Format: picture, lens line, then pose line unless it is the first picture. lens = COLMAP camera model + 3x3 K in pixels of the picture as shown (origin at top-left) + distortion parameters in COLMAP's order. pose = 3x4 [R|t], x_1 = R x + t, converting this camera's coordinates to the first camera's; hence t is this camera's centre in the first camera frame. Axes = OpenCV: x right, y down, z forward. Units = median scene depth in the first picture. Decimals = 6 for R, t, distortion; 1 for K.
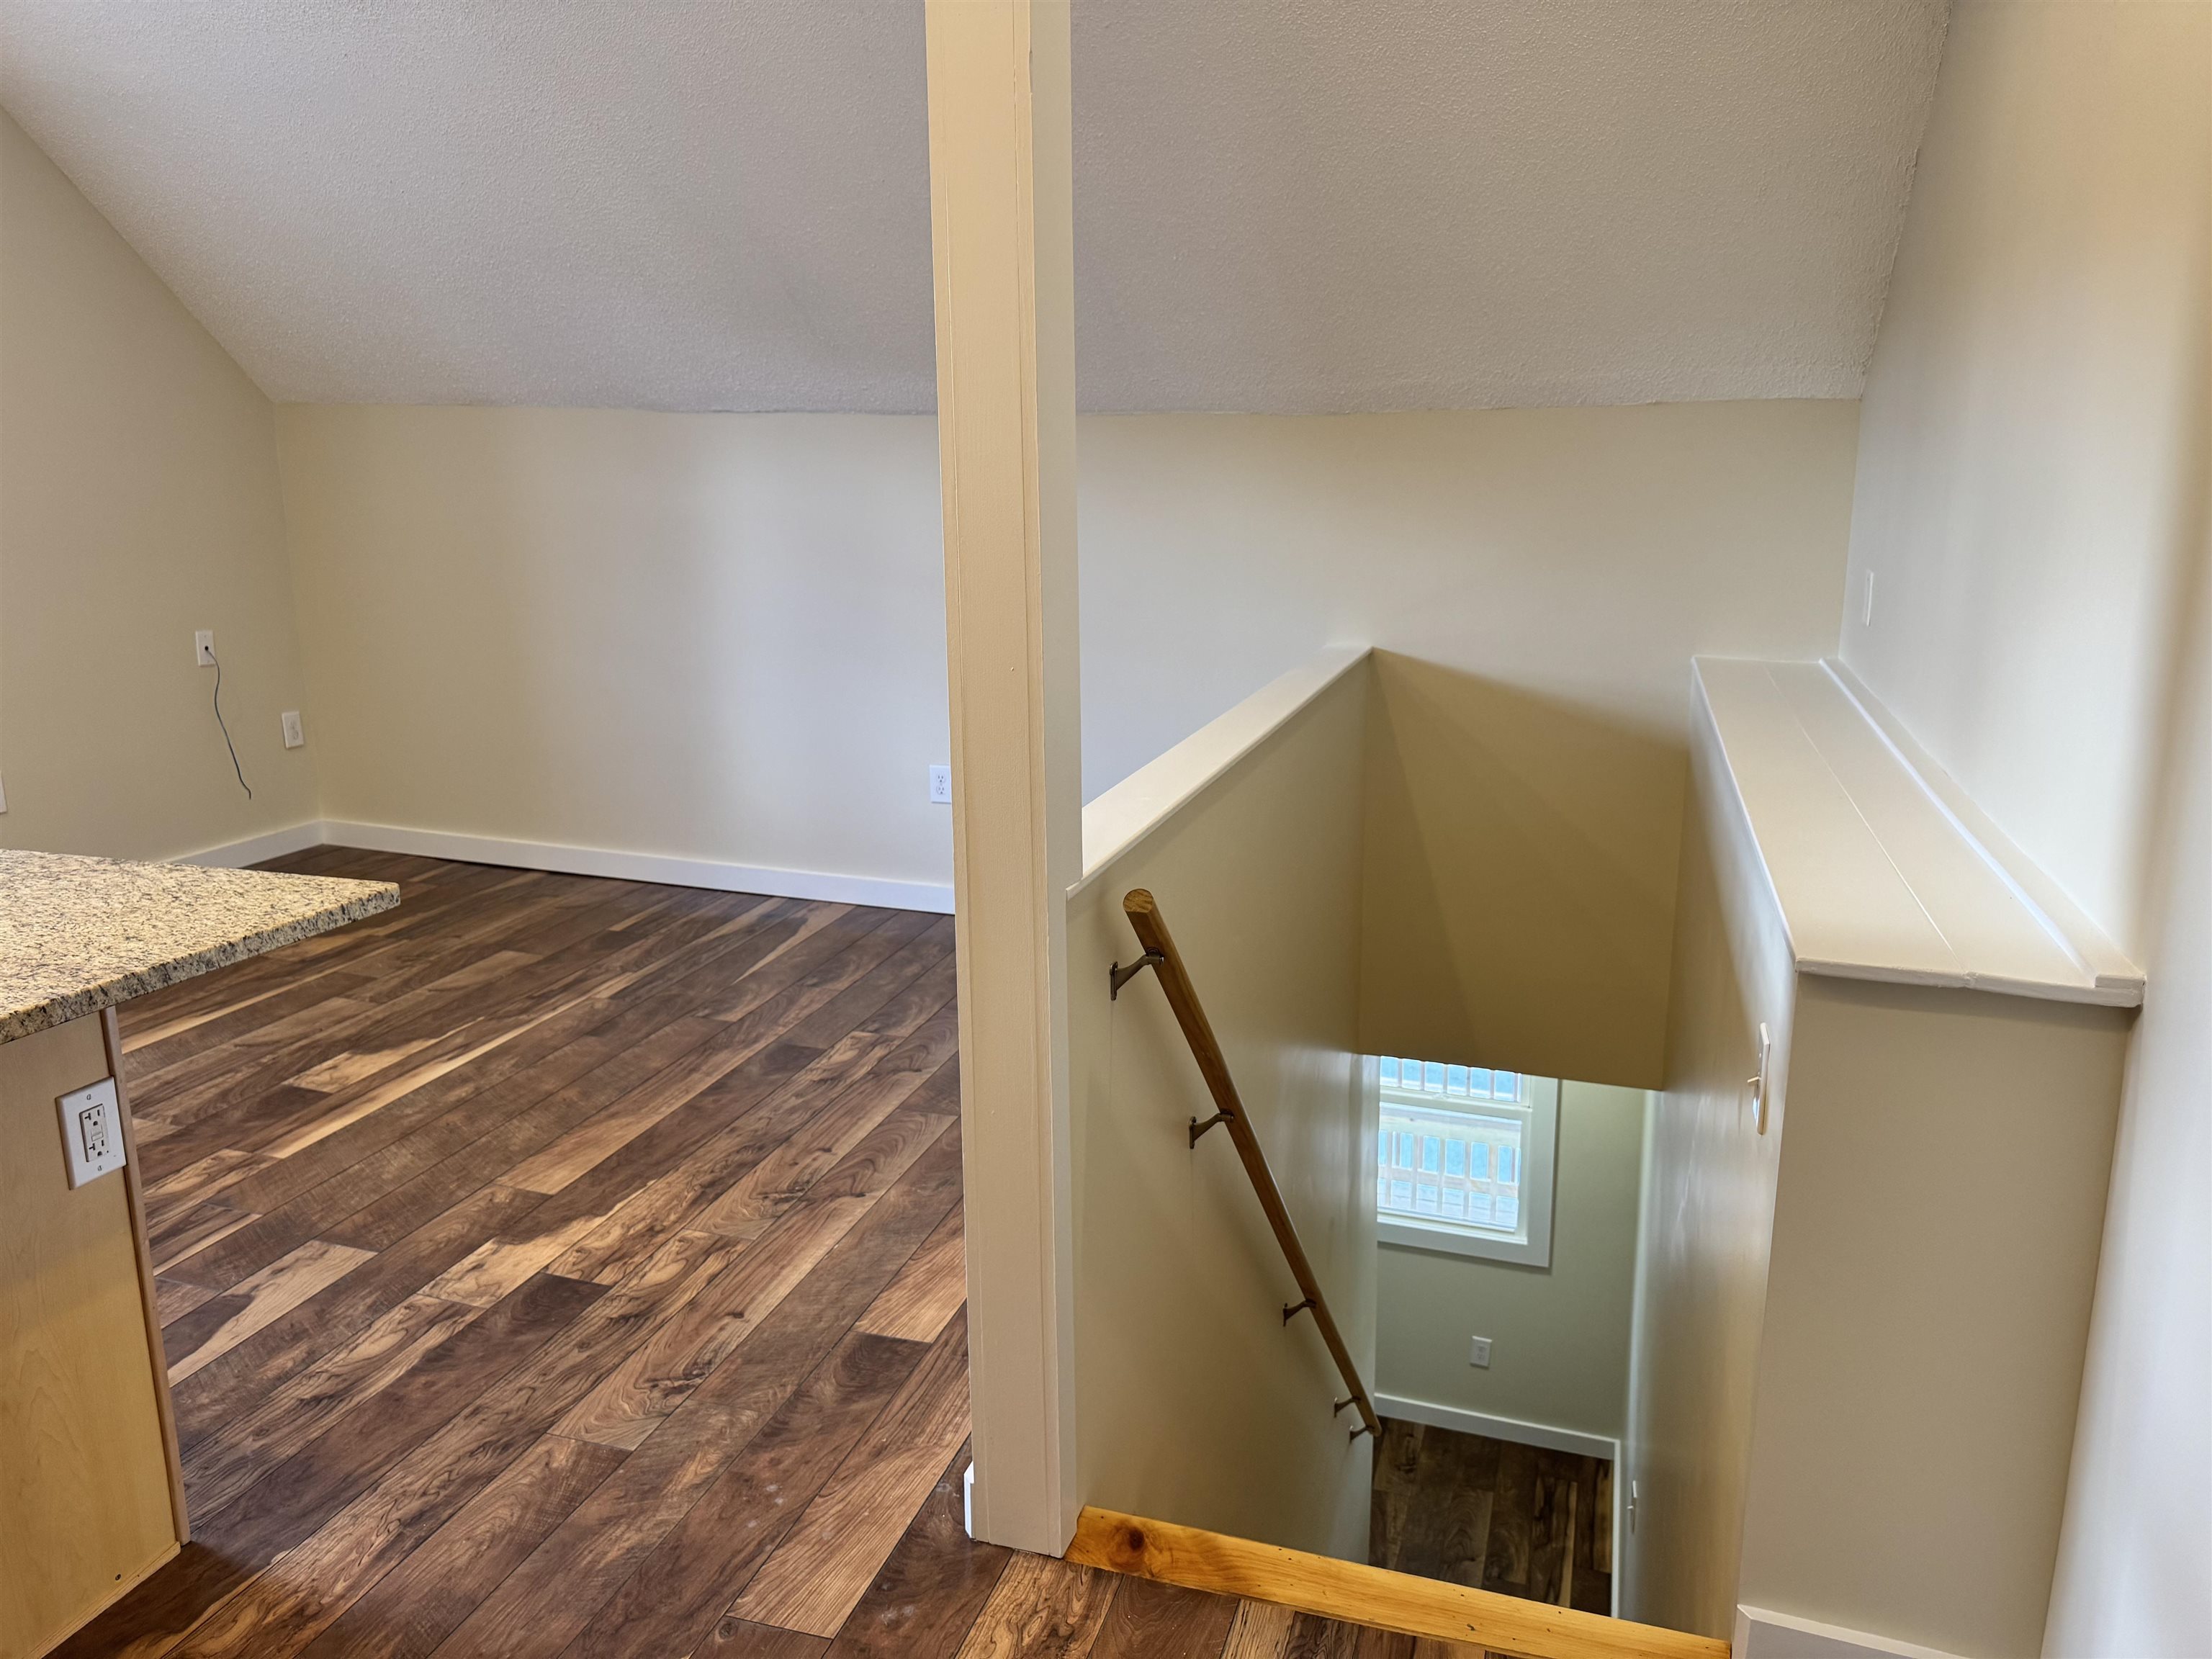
lens RADIAL K [[1591.9, 0, 1088.5], [0, 1591.9, 821.6], [0, 0, 1]] dist [0.011212, -0.000244]
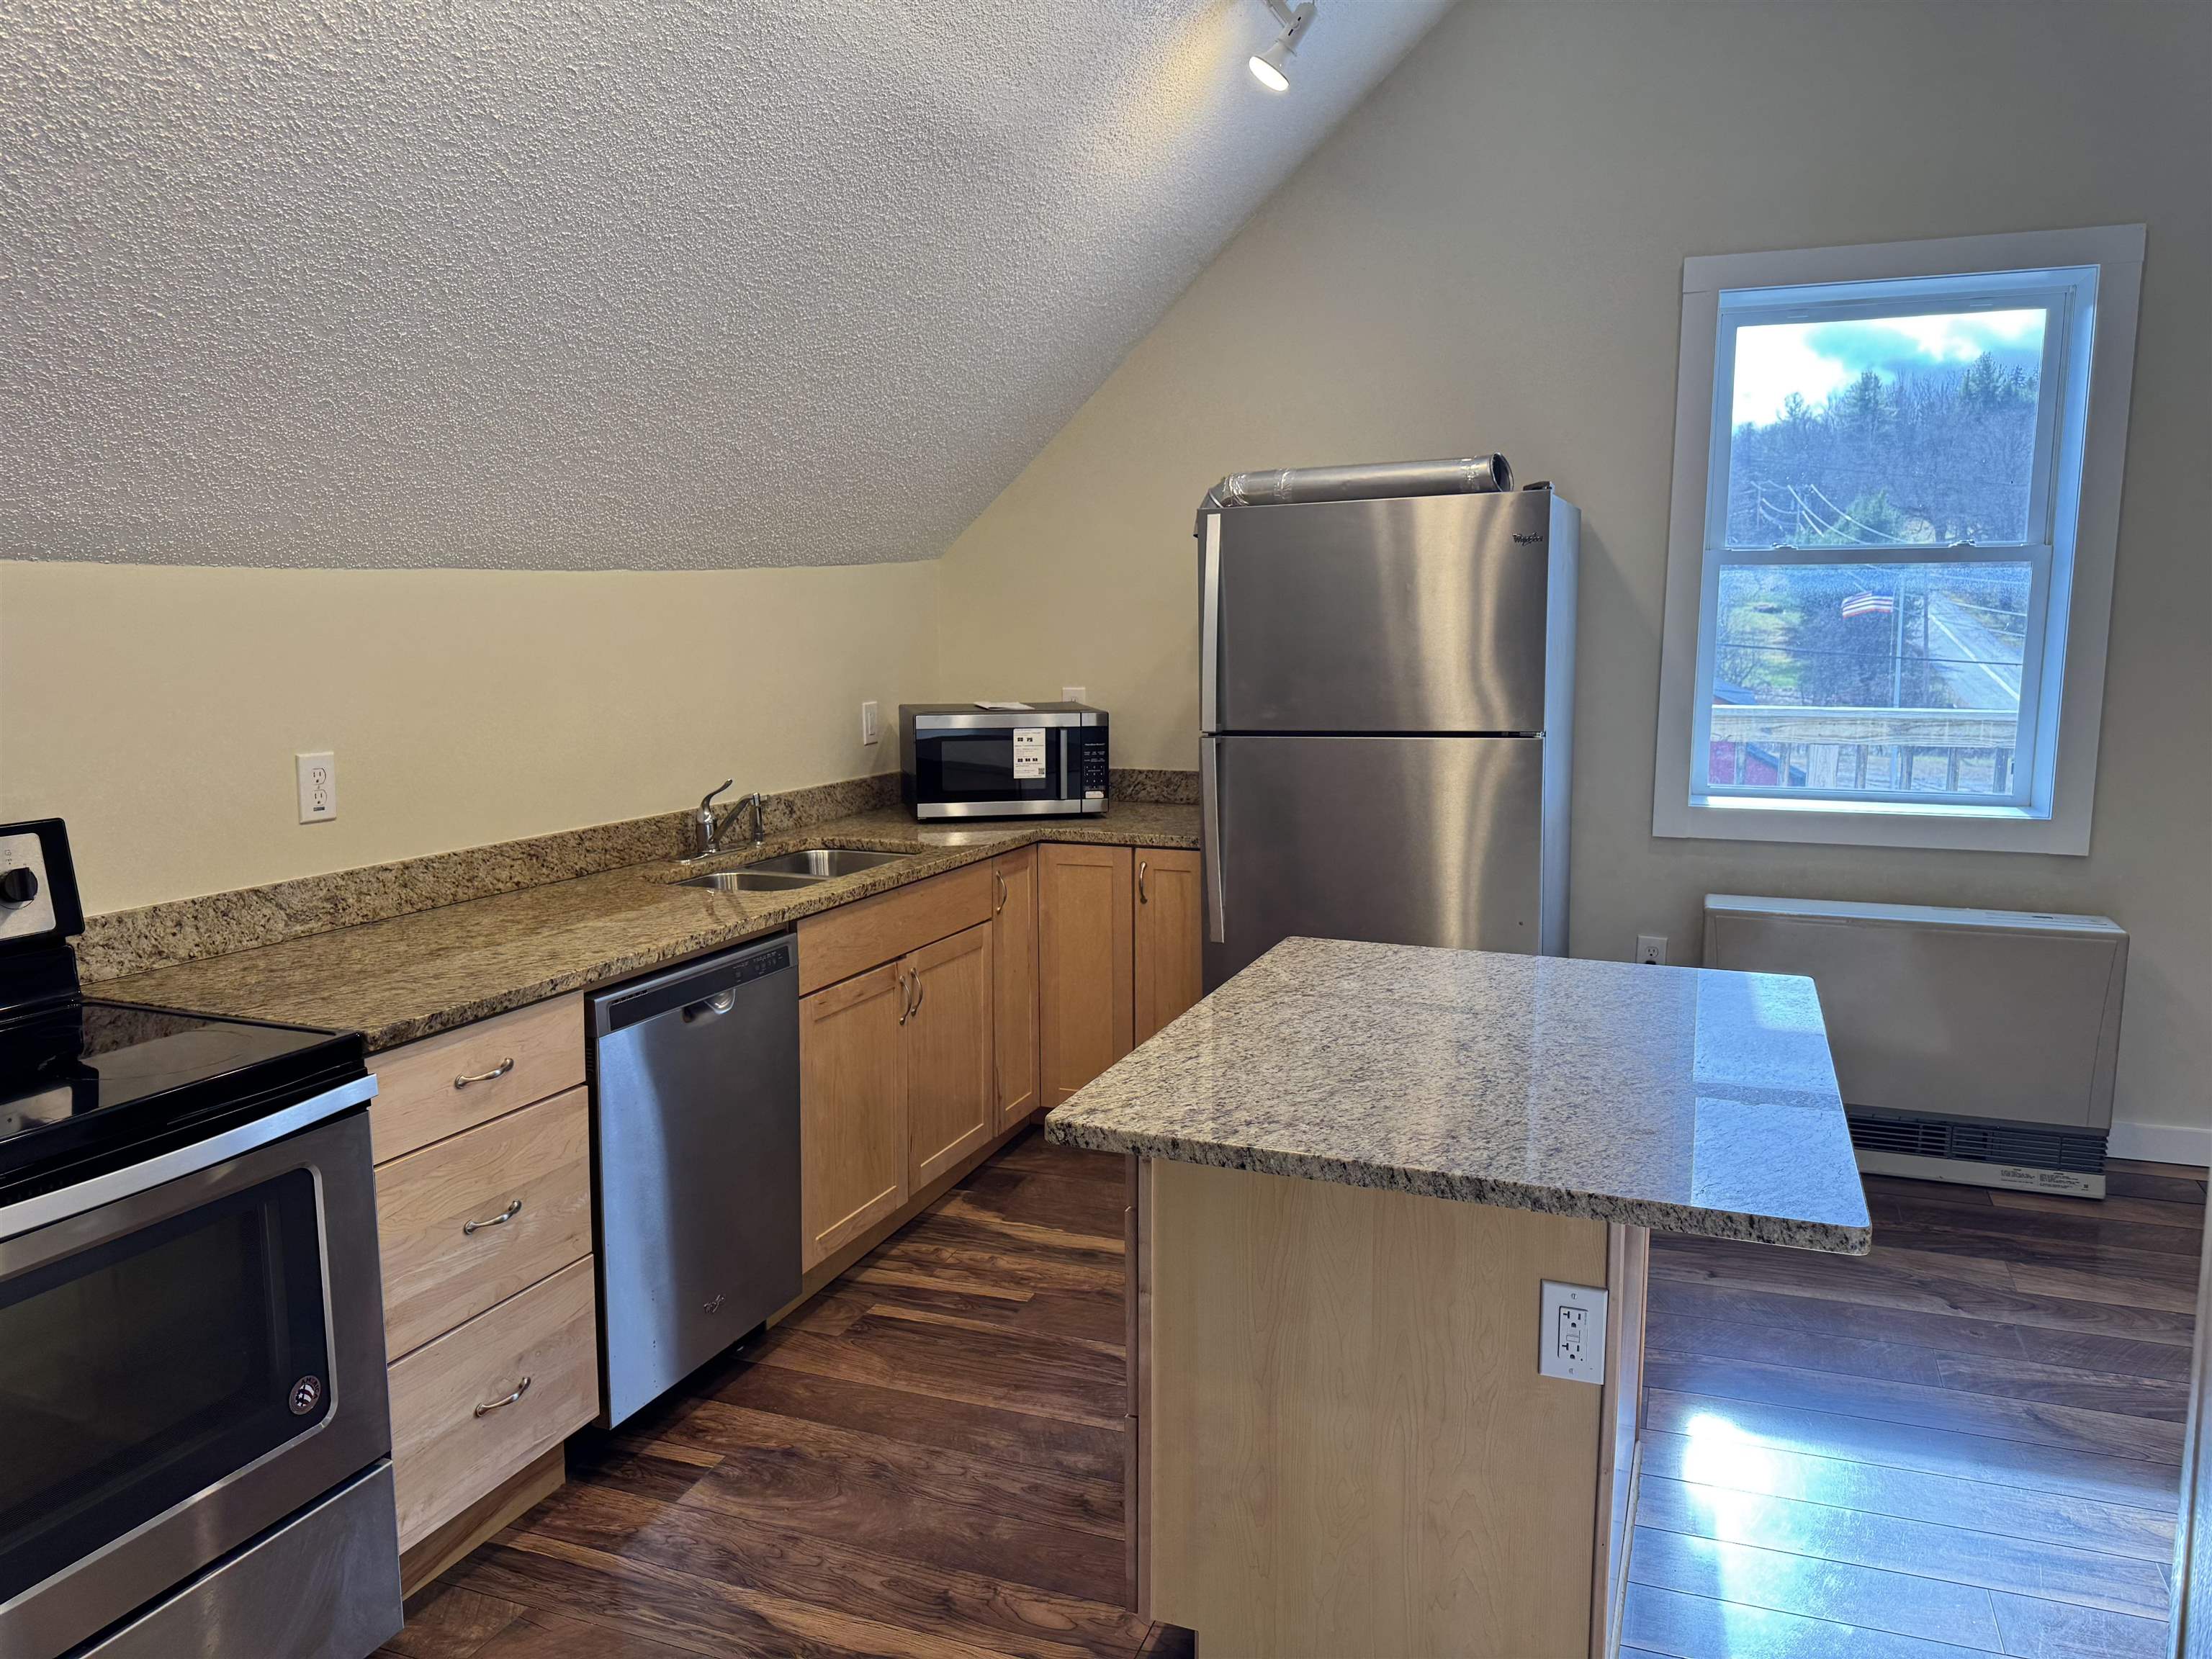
lens RADIAL K [[1555.5, 0, 1095.3], [0, 1555.5, 830.6], [0, 0, 1]] dist [0.047887, -0.061301]
pose [[-0.059038, 0.146678, -0.987421, 0.210313], [-0.211271, 0.964904, 0.155965, -0.136889], [0.975643, 0.217821, -0.025977, 0.503225]]
